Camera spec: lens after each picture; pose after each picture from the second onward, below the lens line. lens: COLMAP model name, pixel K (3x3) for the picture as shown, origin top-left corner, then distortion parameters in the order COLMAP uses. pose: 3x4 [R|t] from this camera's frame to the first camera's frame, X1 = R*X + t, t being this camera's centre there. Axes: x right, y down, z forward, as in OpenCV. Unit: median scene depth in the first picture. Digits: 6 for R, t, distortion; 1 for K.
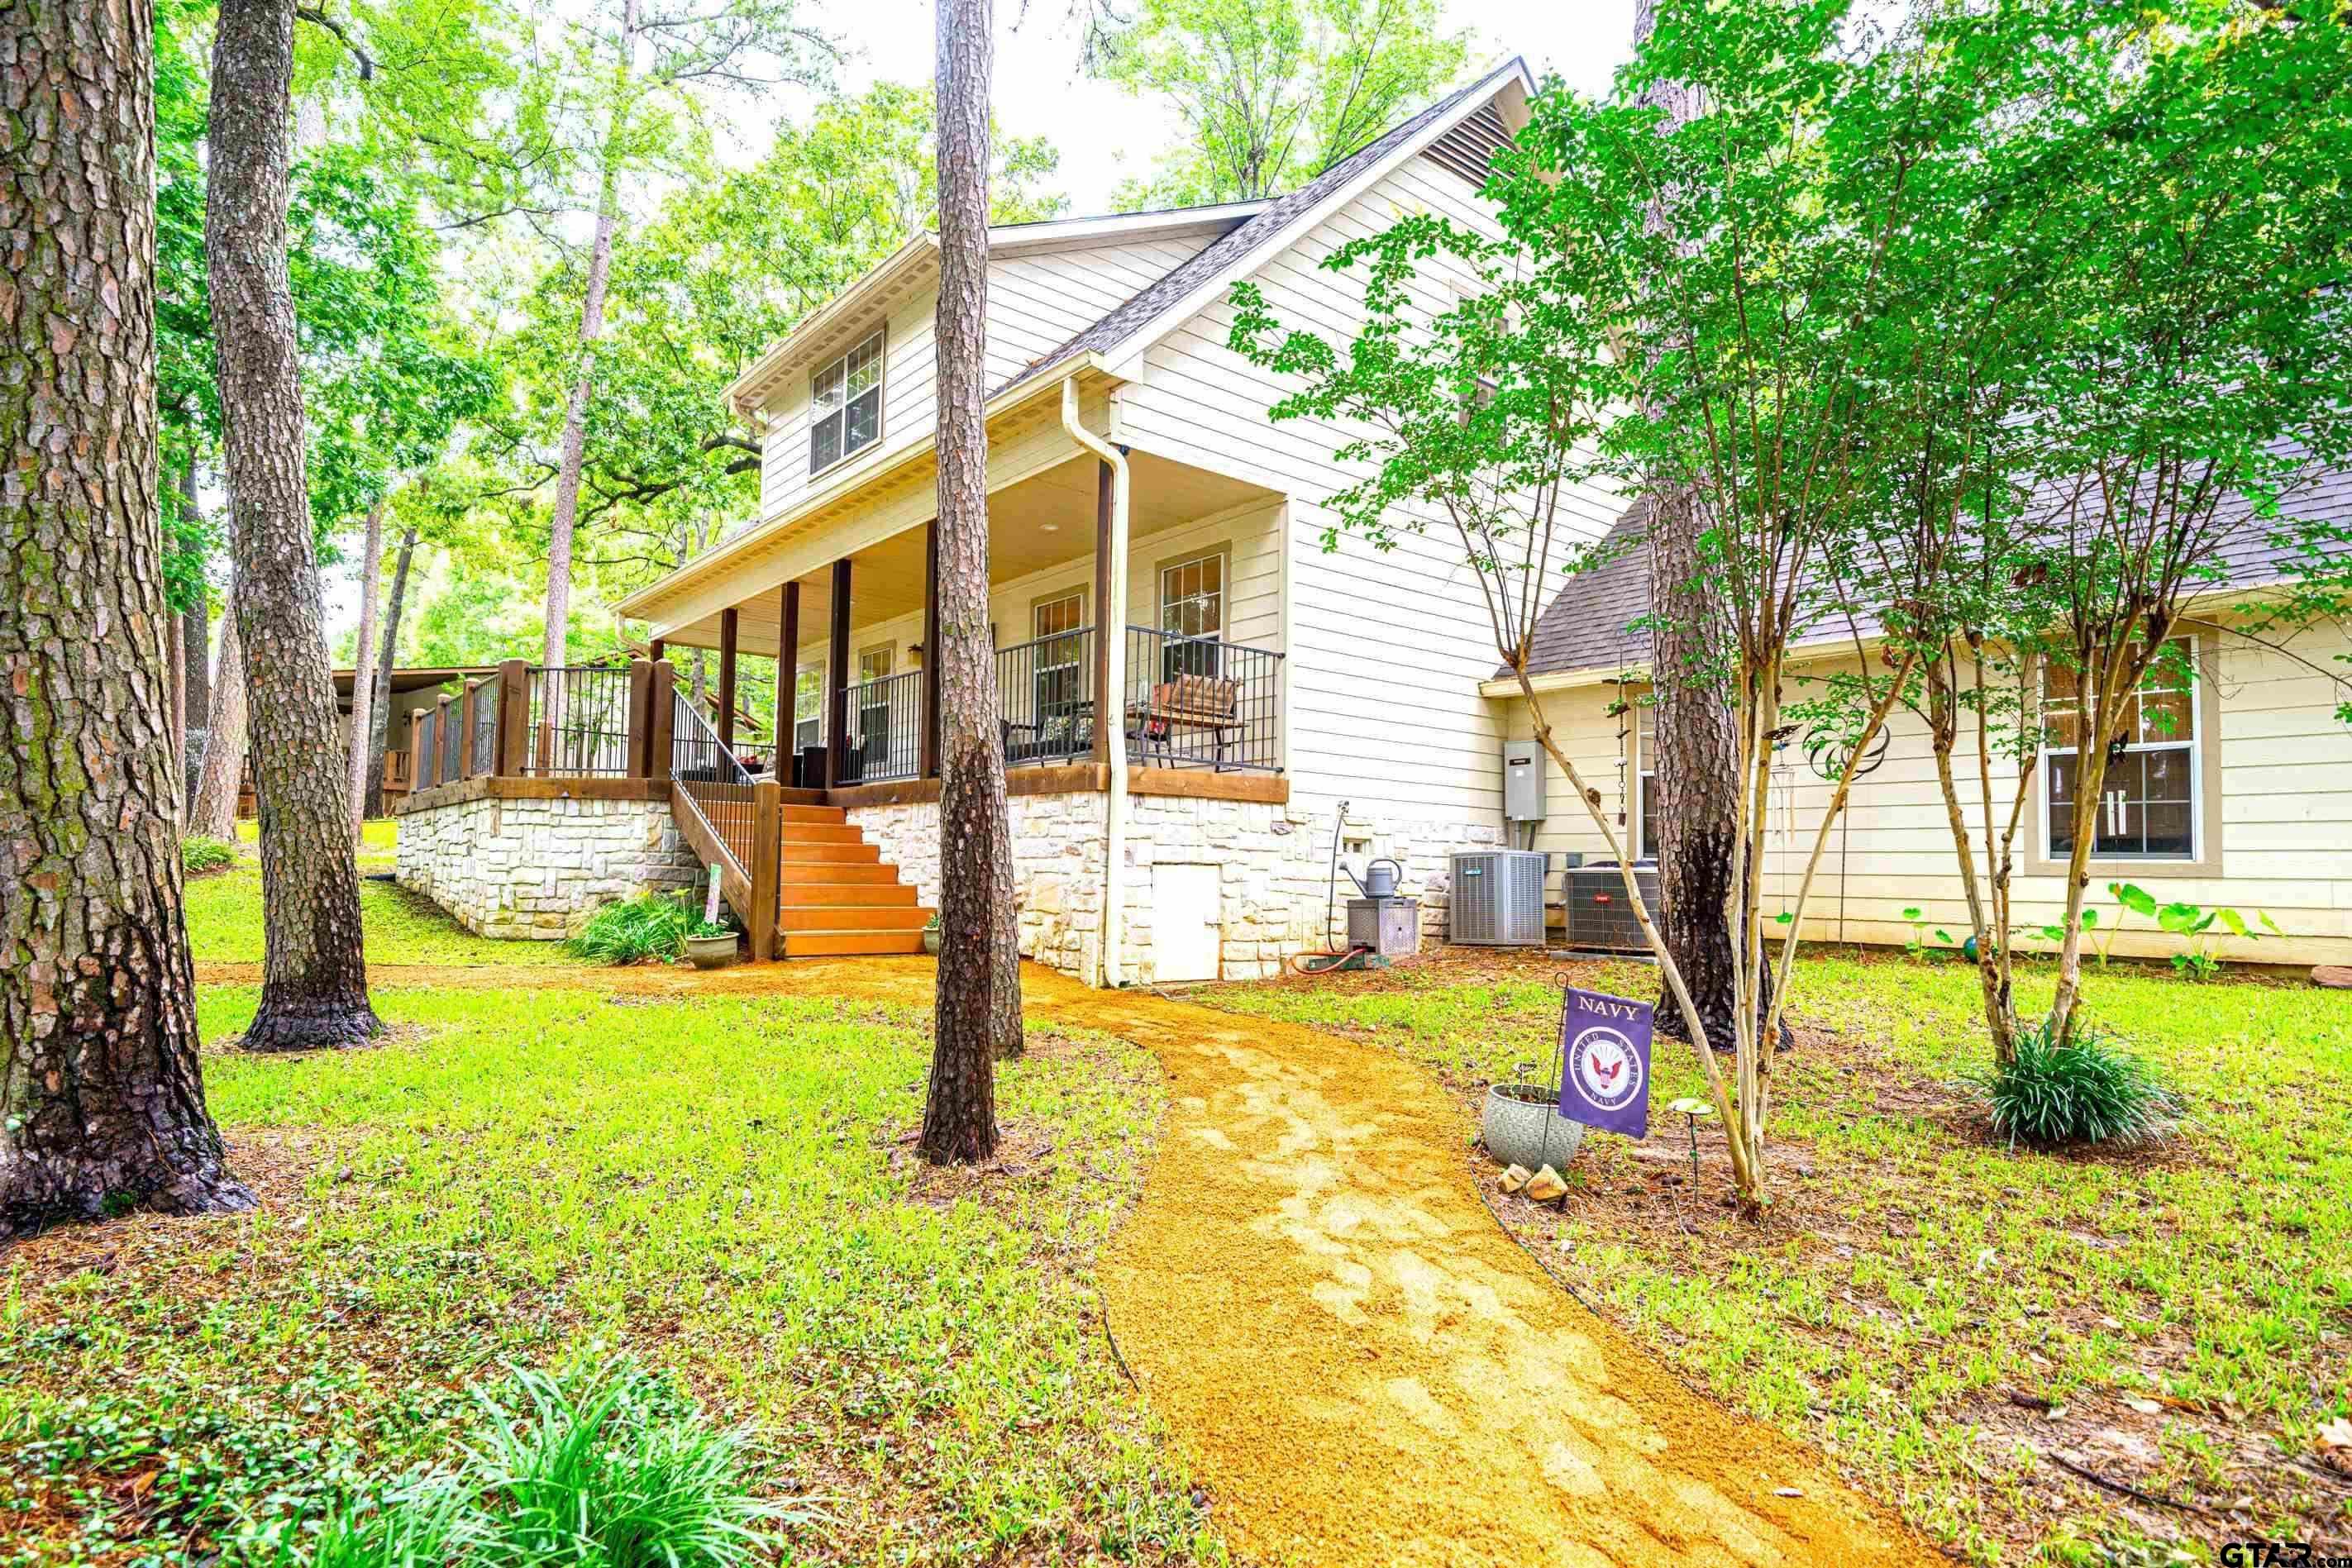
lens RADIAL K [[1252.1, 0, 1176.0], [0, 1252.1, 784.0], [0, 0, 1]] dist [0.000655, 0.000128]
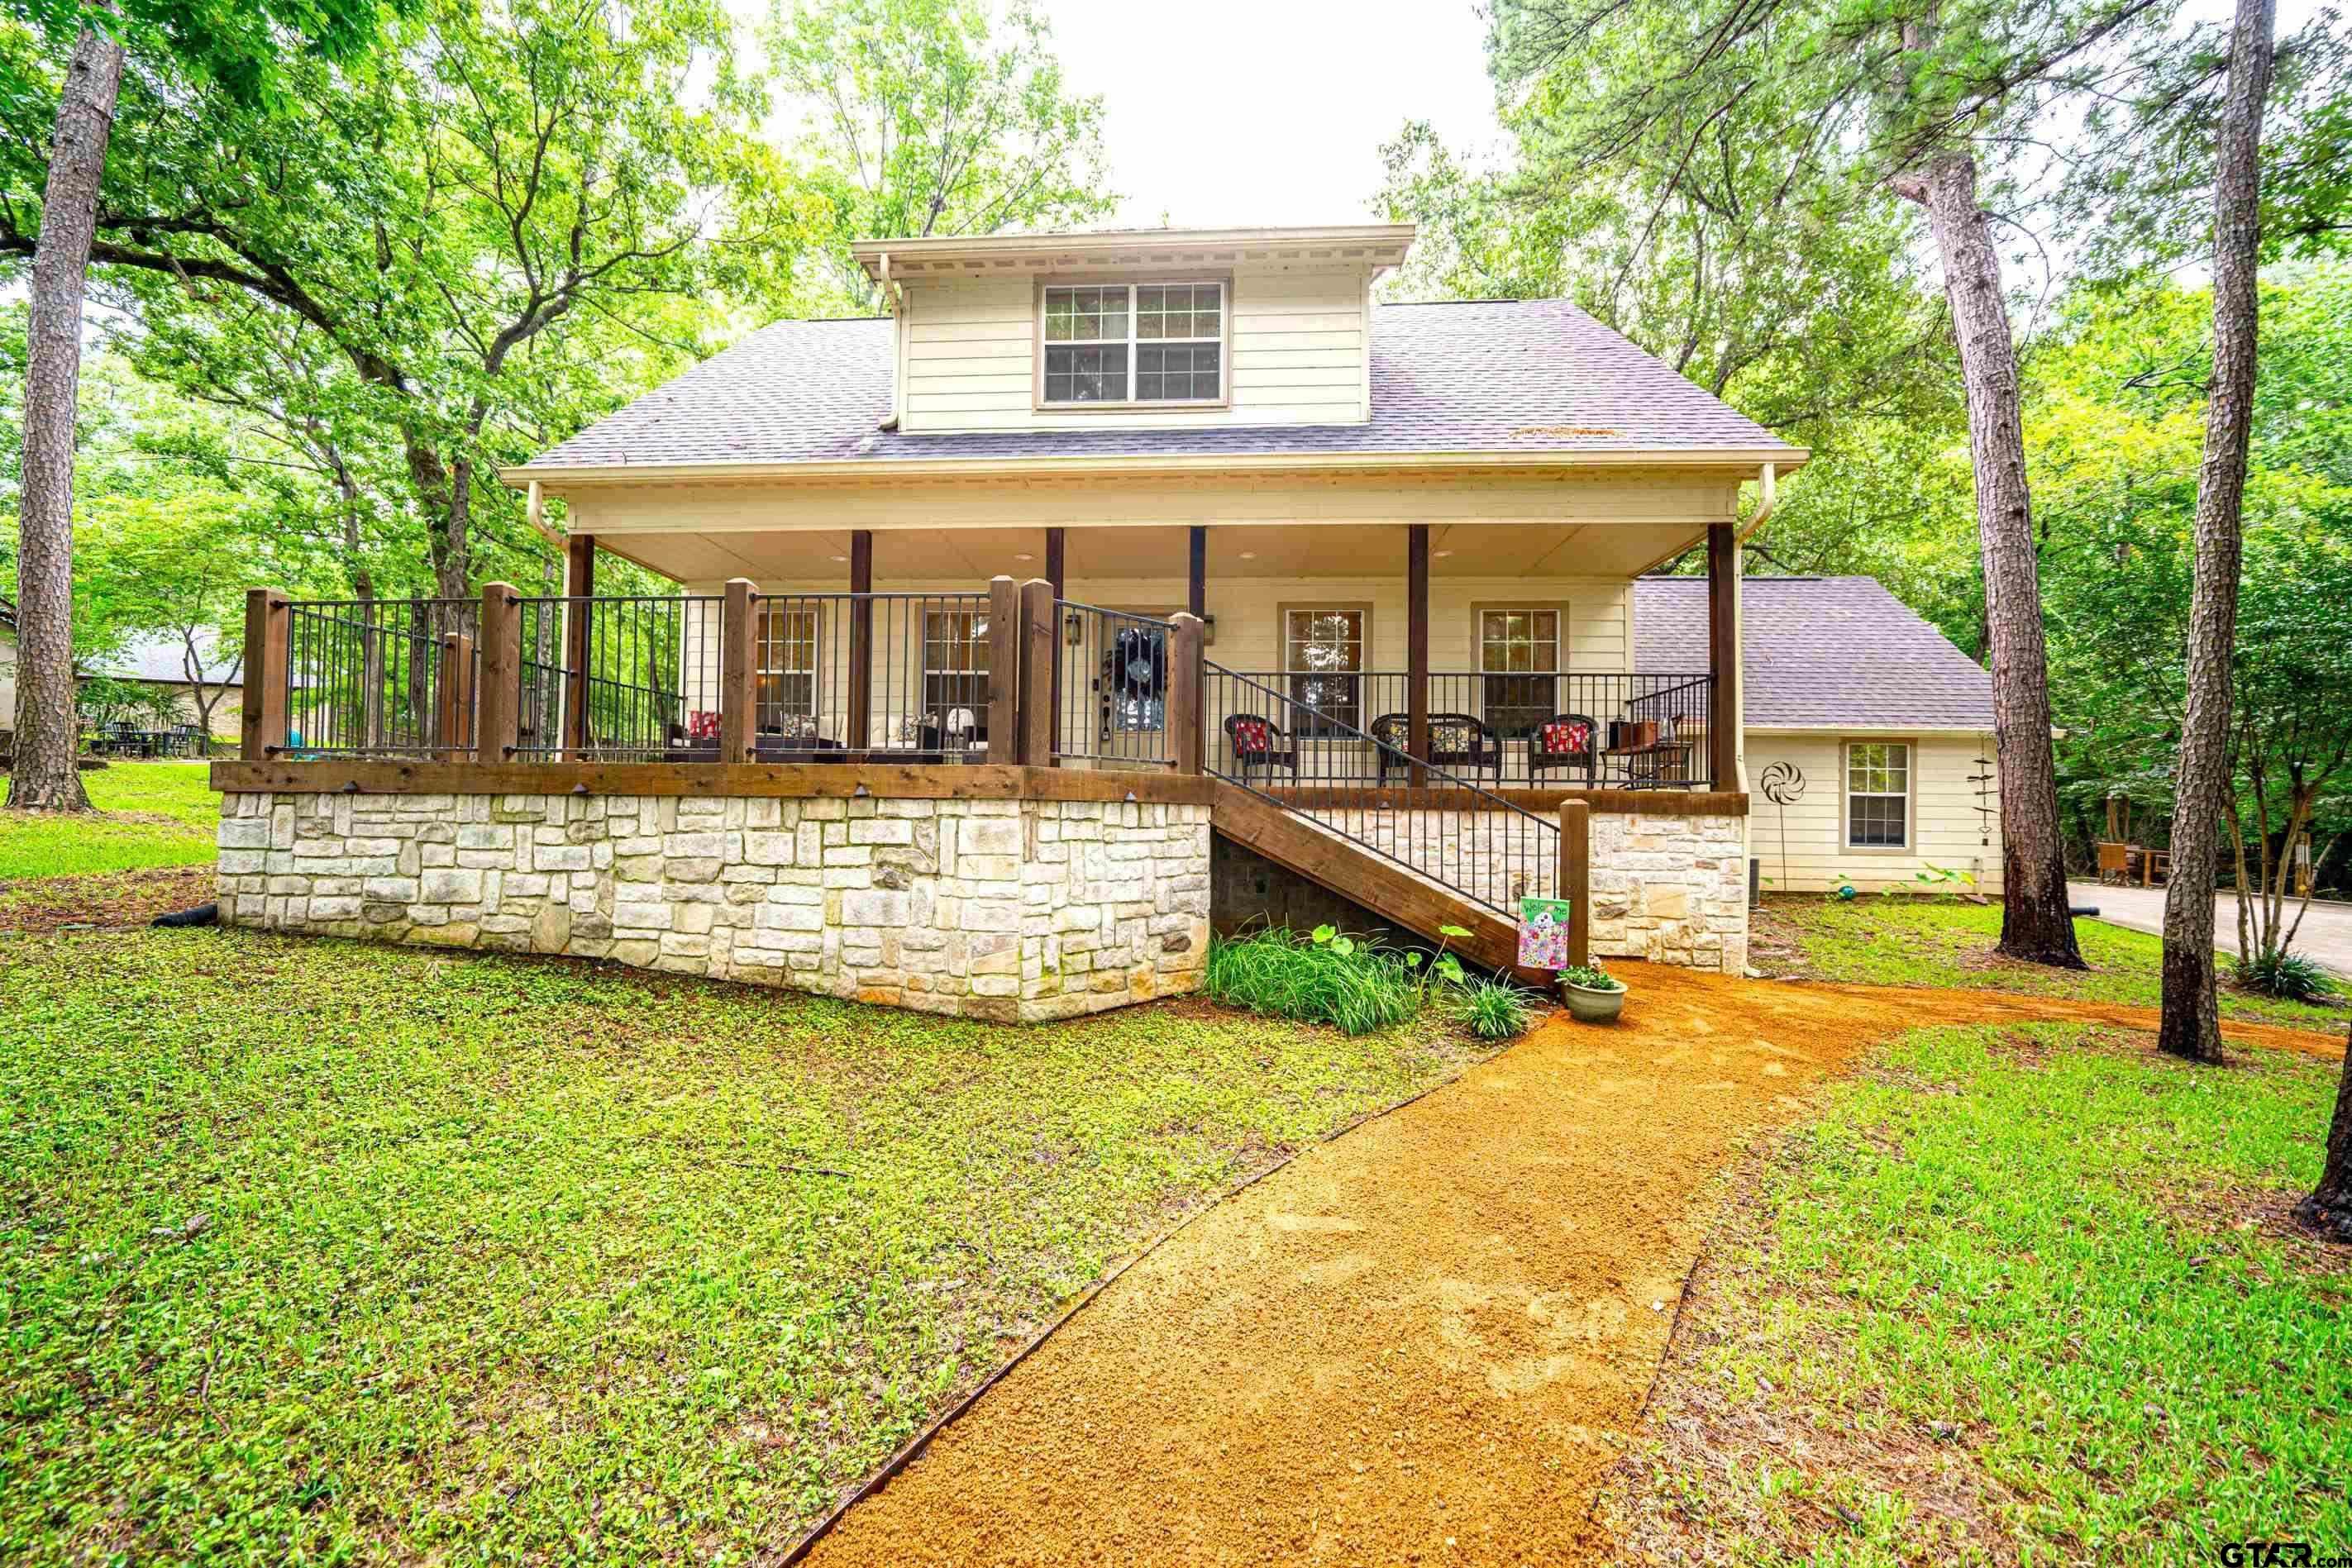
lens RADIAL K [[870.0, 0, 1164.1], [0, 870.0, 794.1], [0, 0, 1]] dist [-0.018407, 0.000029]
pose [[0.686183, 0.010685, 0.727350, -0.823116], [-0.056829, 0.997624, 0.038958, -0.012834], [-0.725206, -0.068067, 0.685160, 0.658251]]
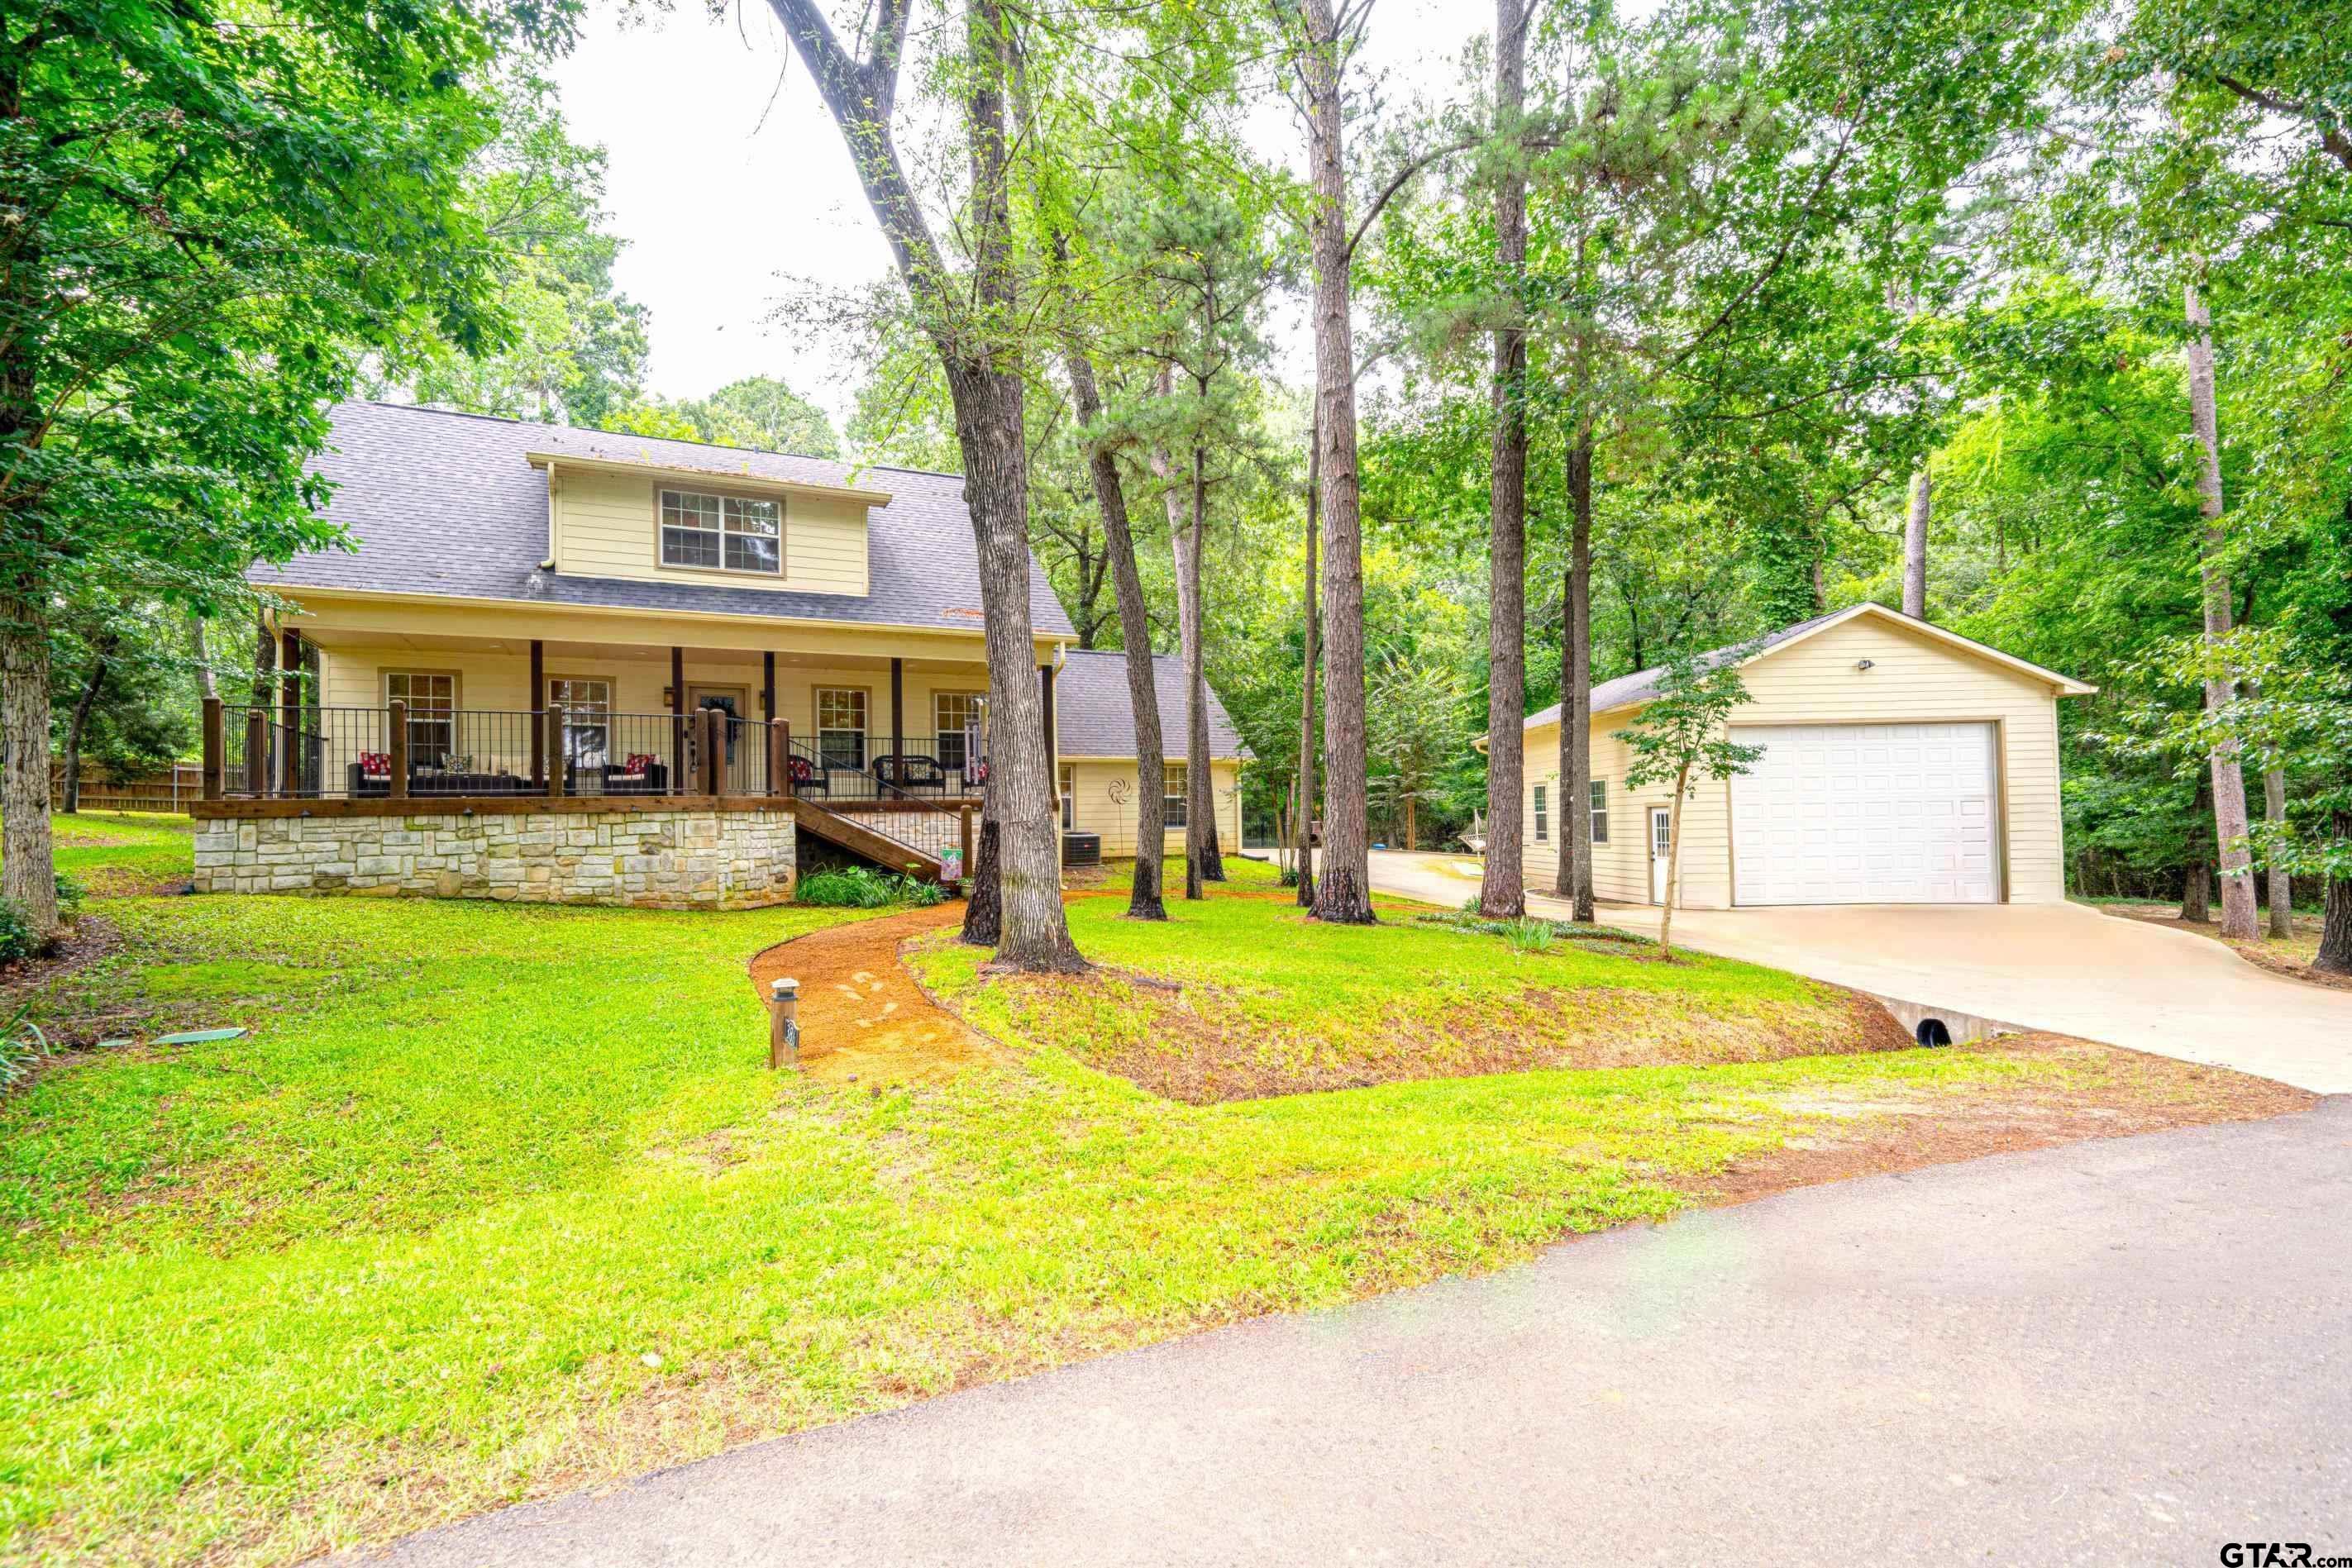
lens RADIAL K [[1056.4, 0, 1176.0], [0, 1056.4, 784.0], [0, 0, 1]] dist [-0.003063, -0.000254]
pose [[0.231329, 0.013942, 0.972776, -1.583493], [-0.050610, 0.998716, -0.002279, -0.042766], [-0.971558, -0.048705, 0.231737, 0.239040]]
